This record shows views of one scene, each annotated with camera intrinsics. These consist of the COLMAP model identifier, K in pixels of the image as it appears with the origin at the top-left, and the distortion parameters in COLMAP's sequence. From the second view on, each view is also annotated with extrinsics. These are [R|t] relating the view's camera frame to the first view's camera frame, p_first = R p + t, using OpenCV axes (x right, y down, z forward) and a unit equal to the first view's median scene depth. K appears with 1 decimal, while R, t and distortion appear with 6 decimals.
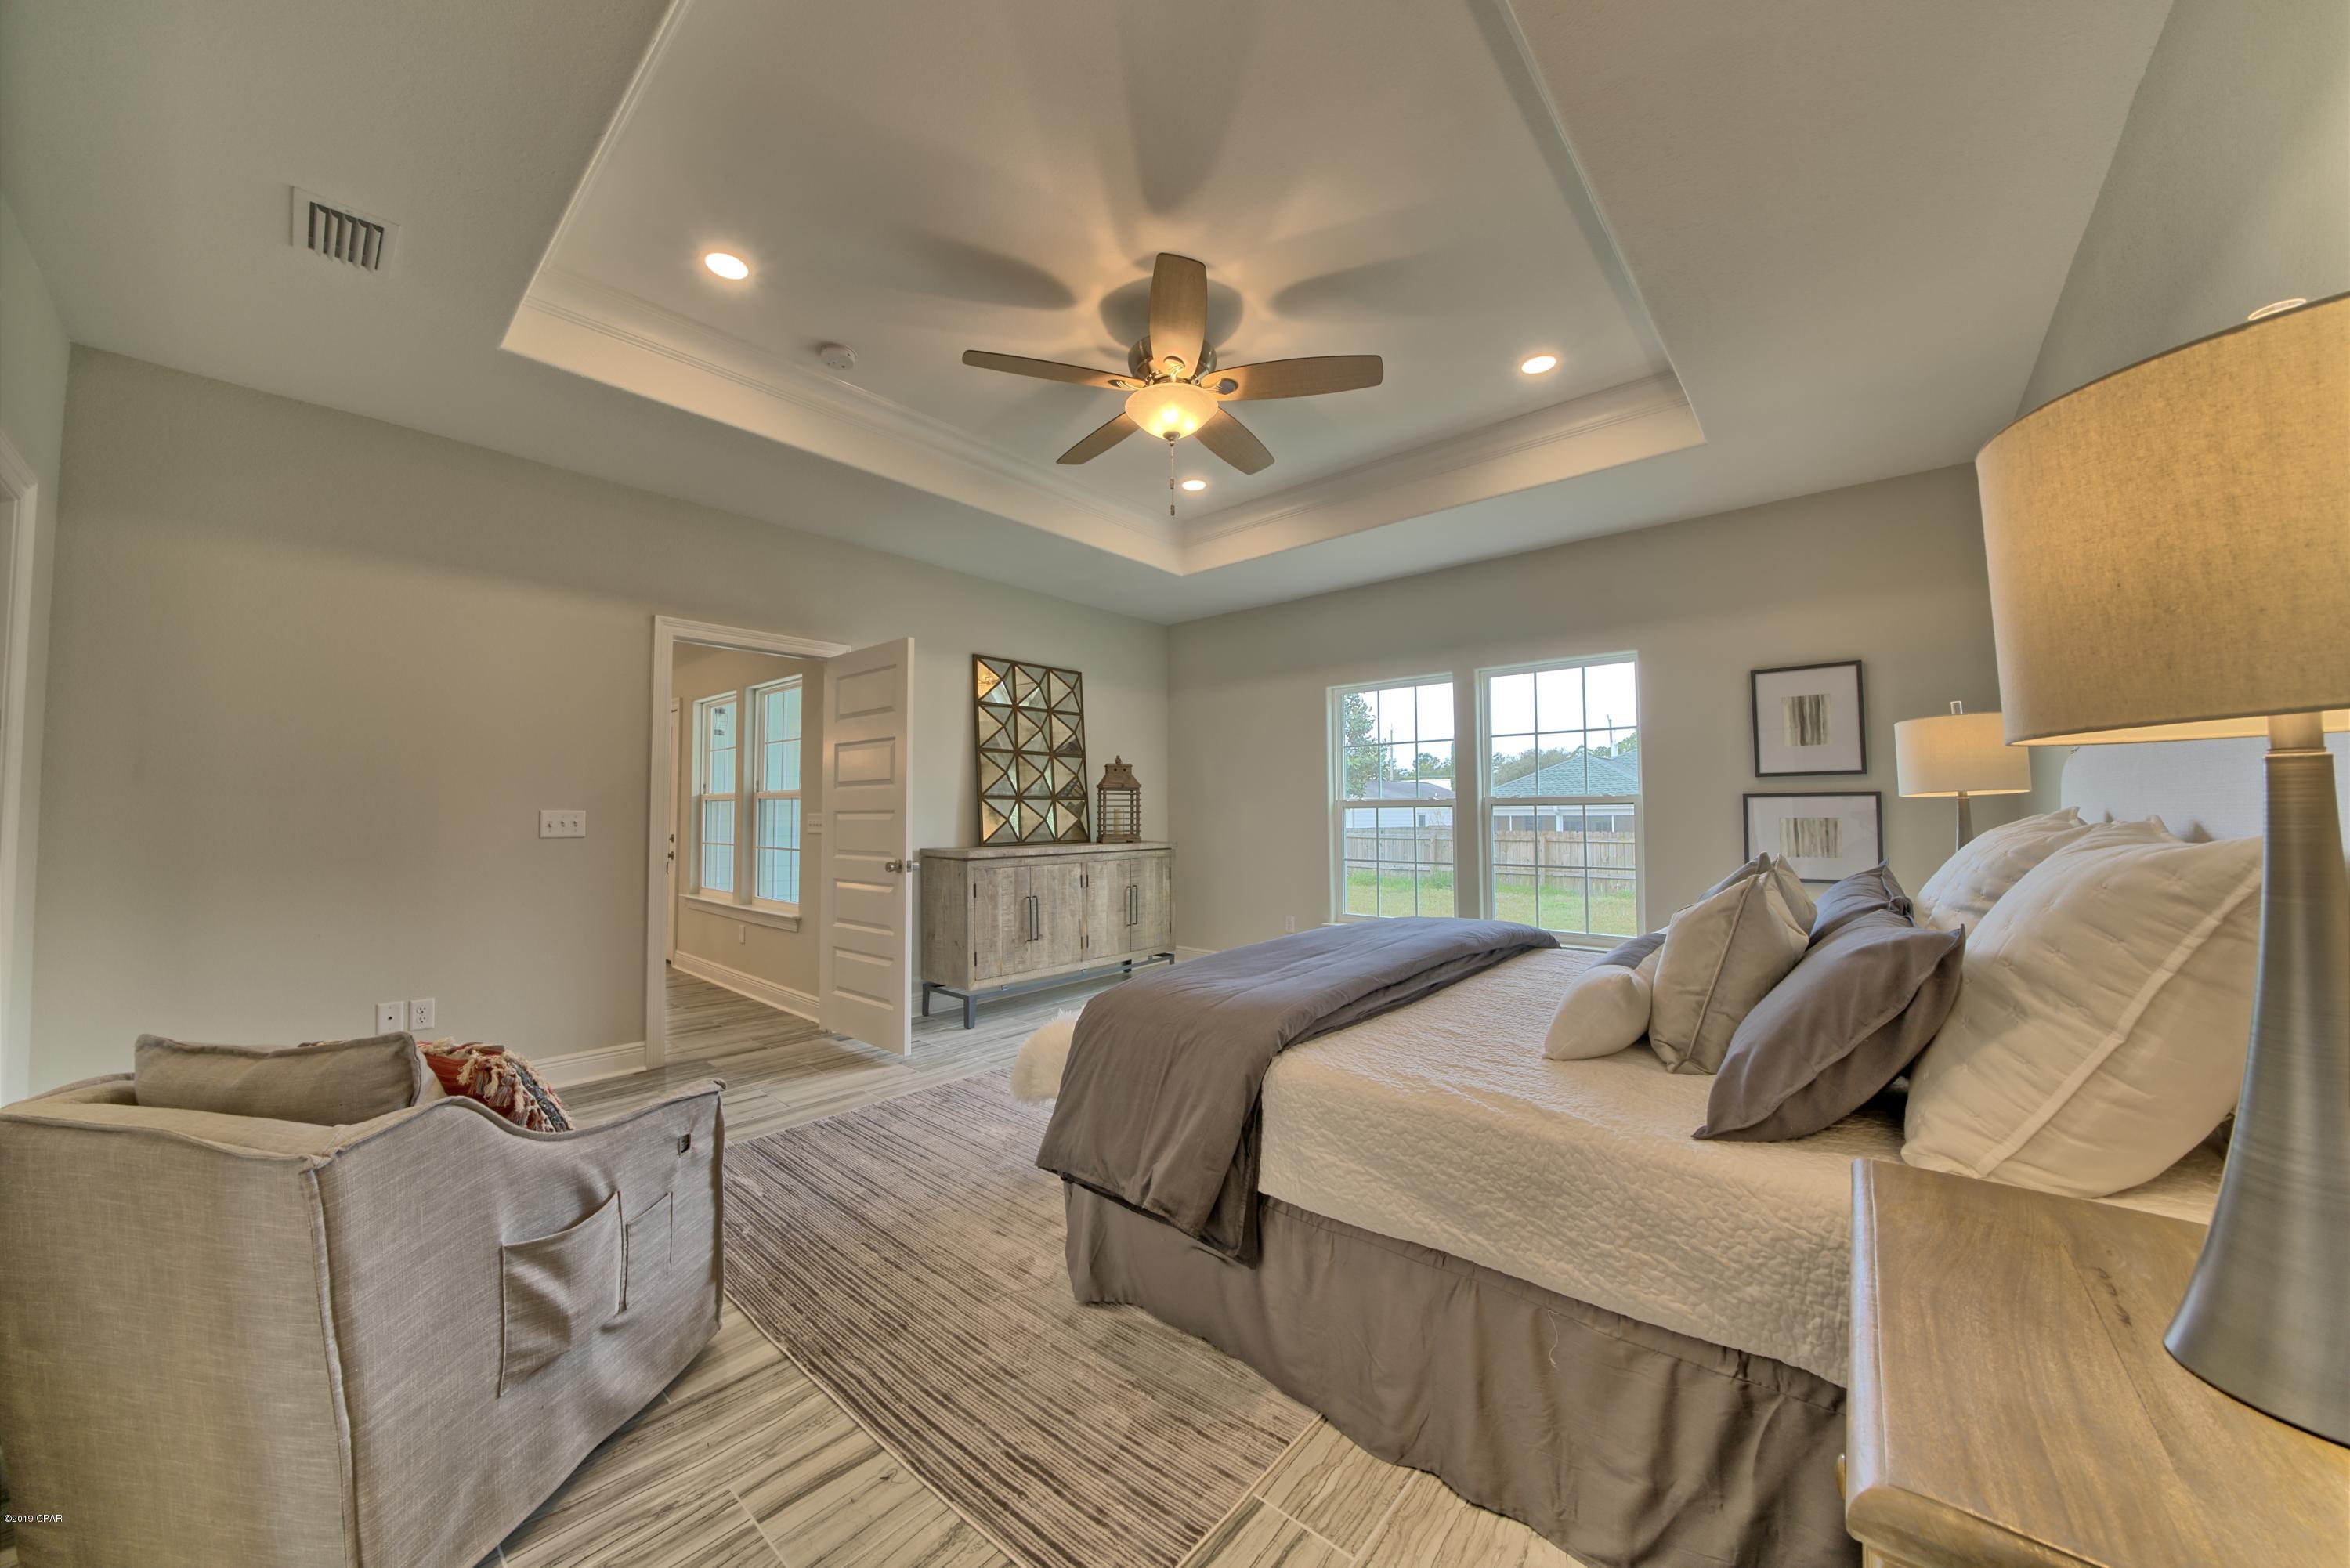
lens RADIAL K [[813.6, 0, 1178.3], [0, 813.6, 779.5], [0, 0, 1]] dist [-0.026266, 0.002869]
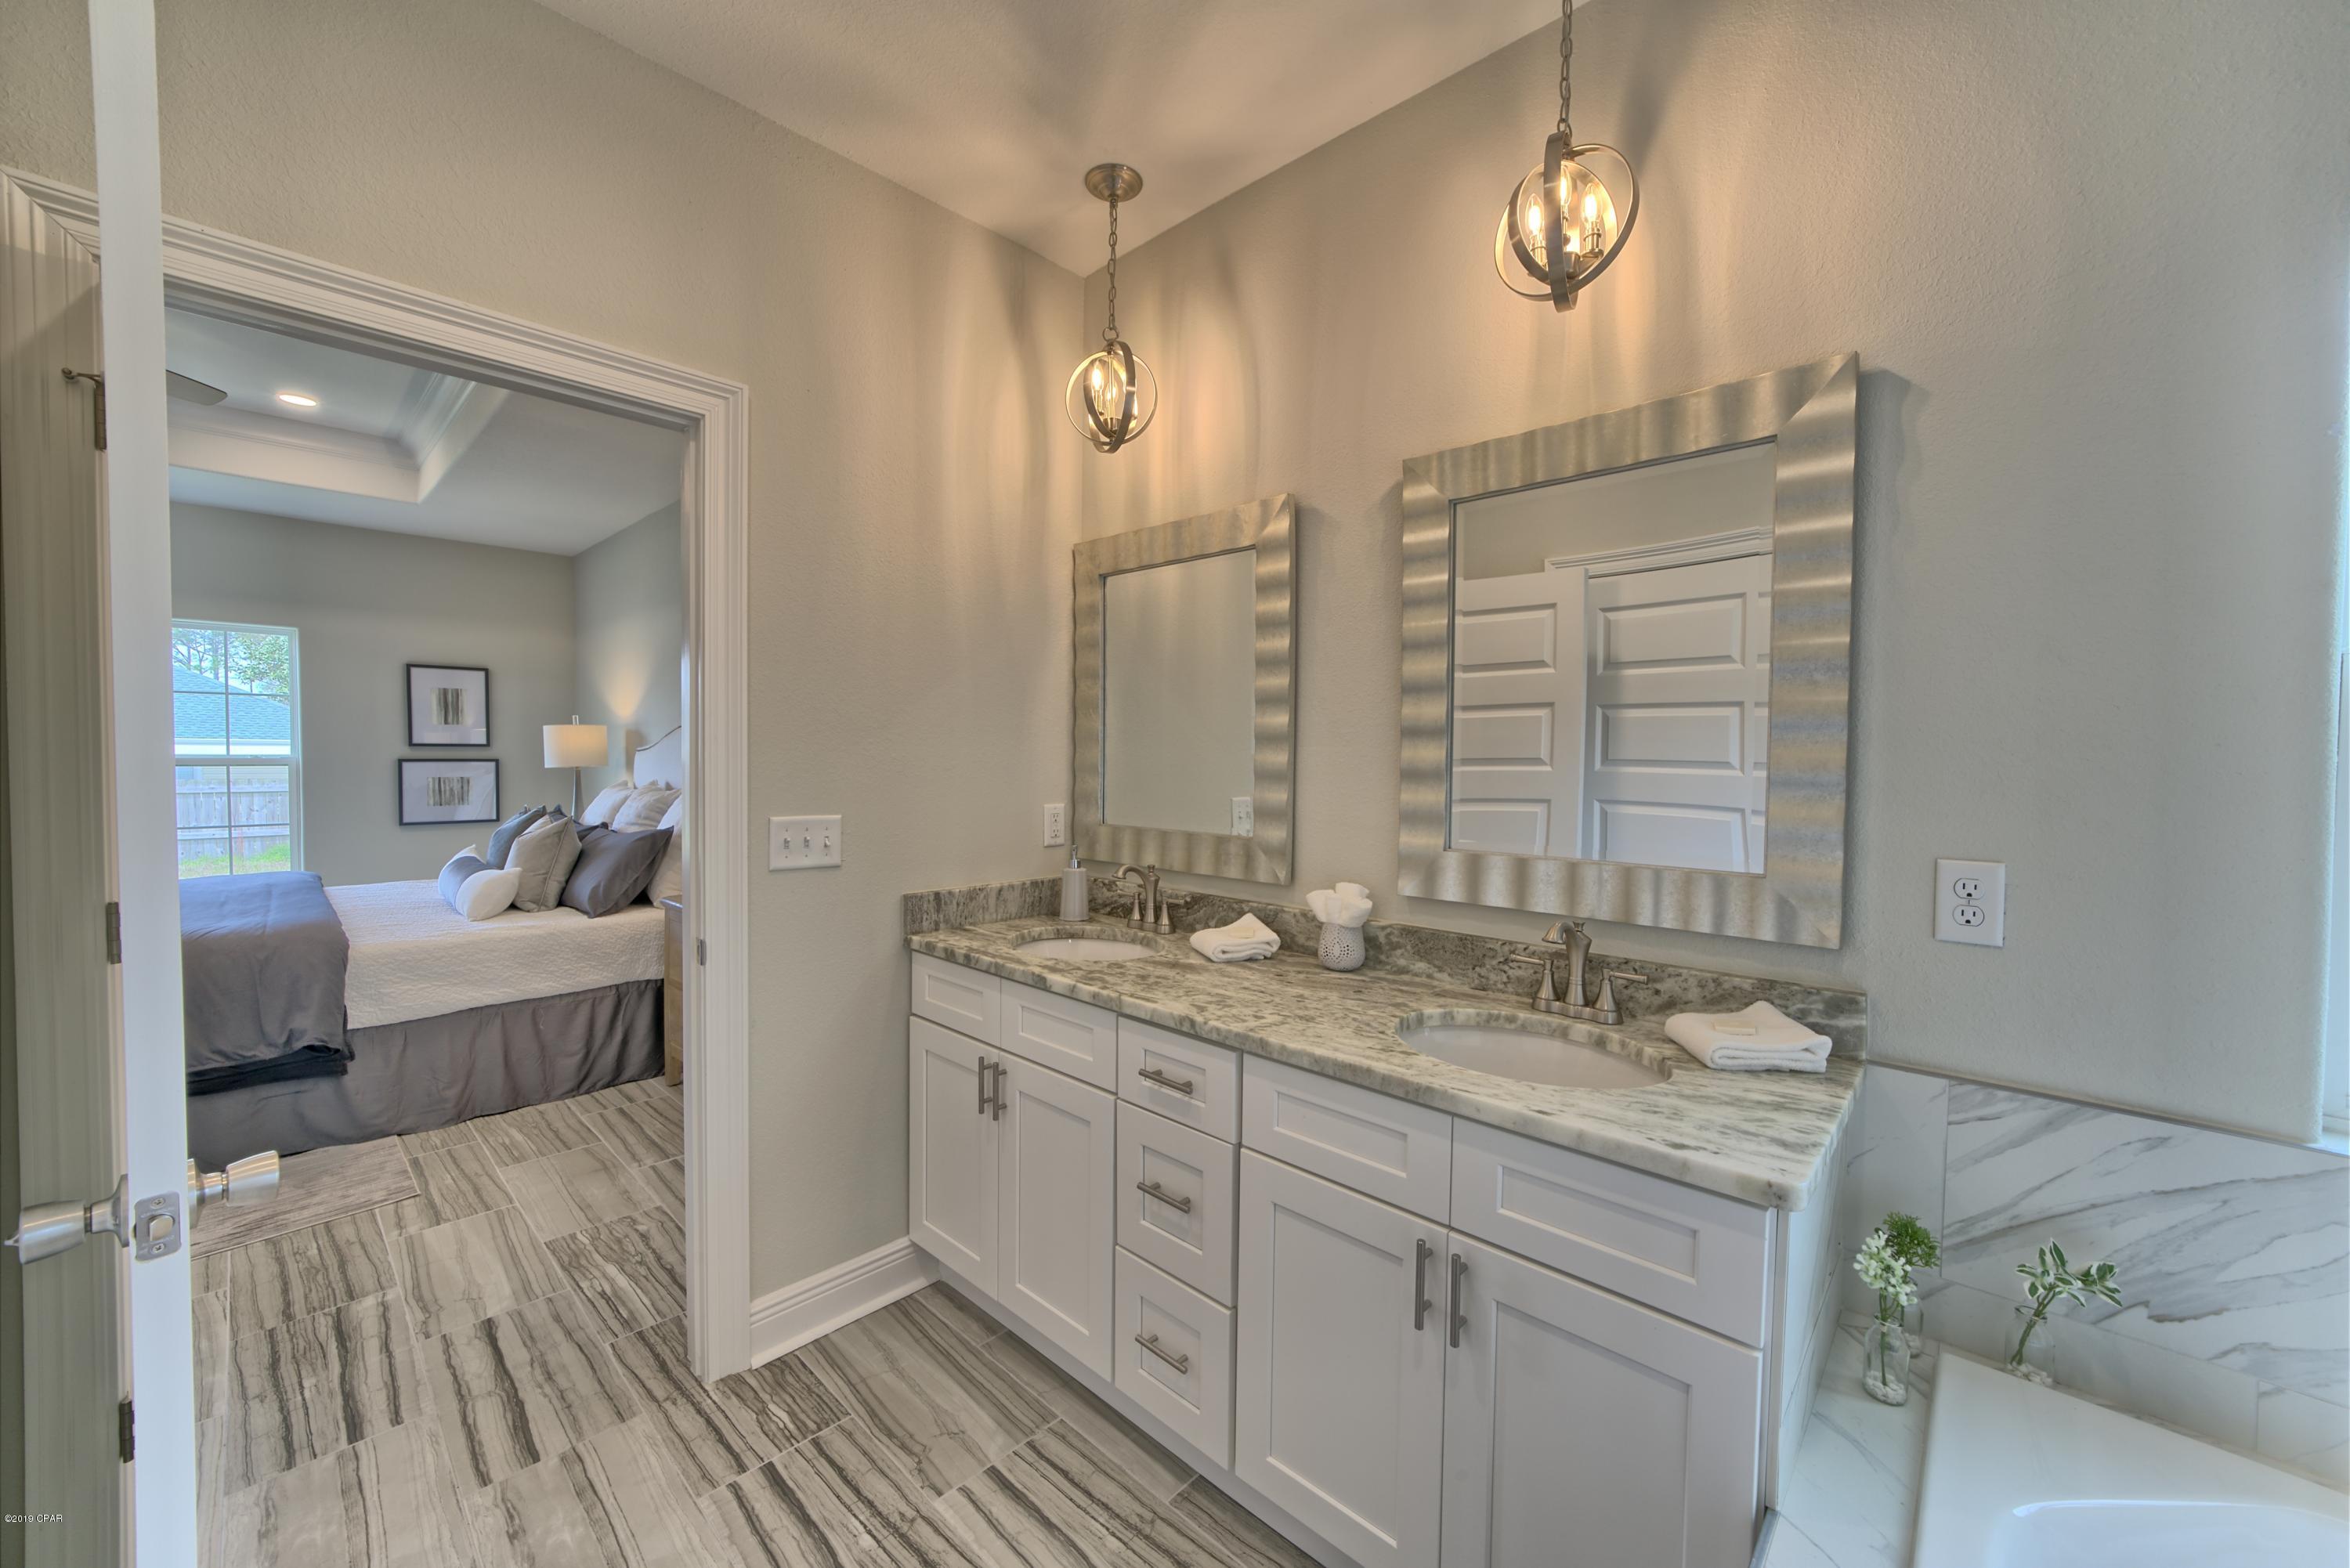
lens RADIAL K [[898.2, 0, 1167.9], [0, 898.2, 784.2], [0, 0, 1]] dist [-0.009137, -0.000184]
pose [[0.052381, -0.029023, 0.998205, -0.703828], [-0.057518, 0.997831, 0.032031, -0.062357], [-0.996969, -0.059092, 0.050598, -0.322365]]
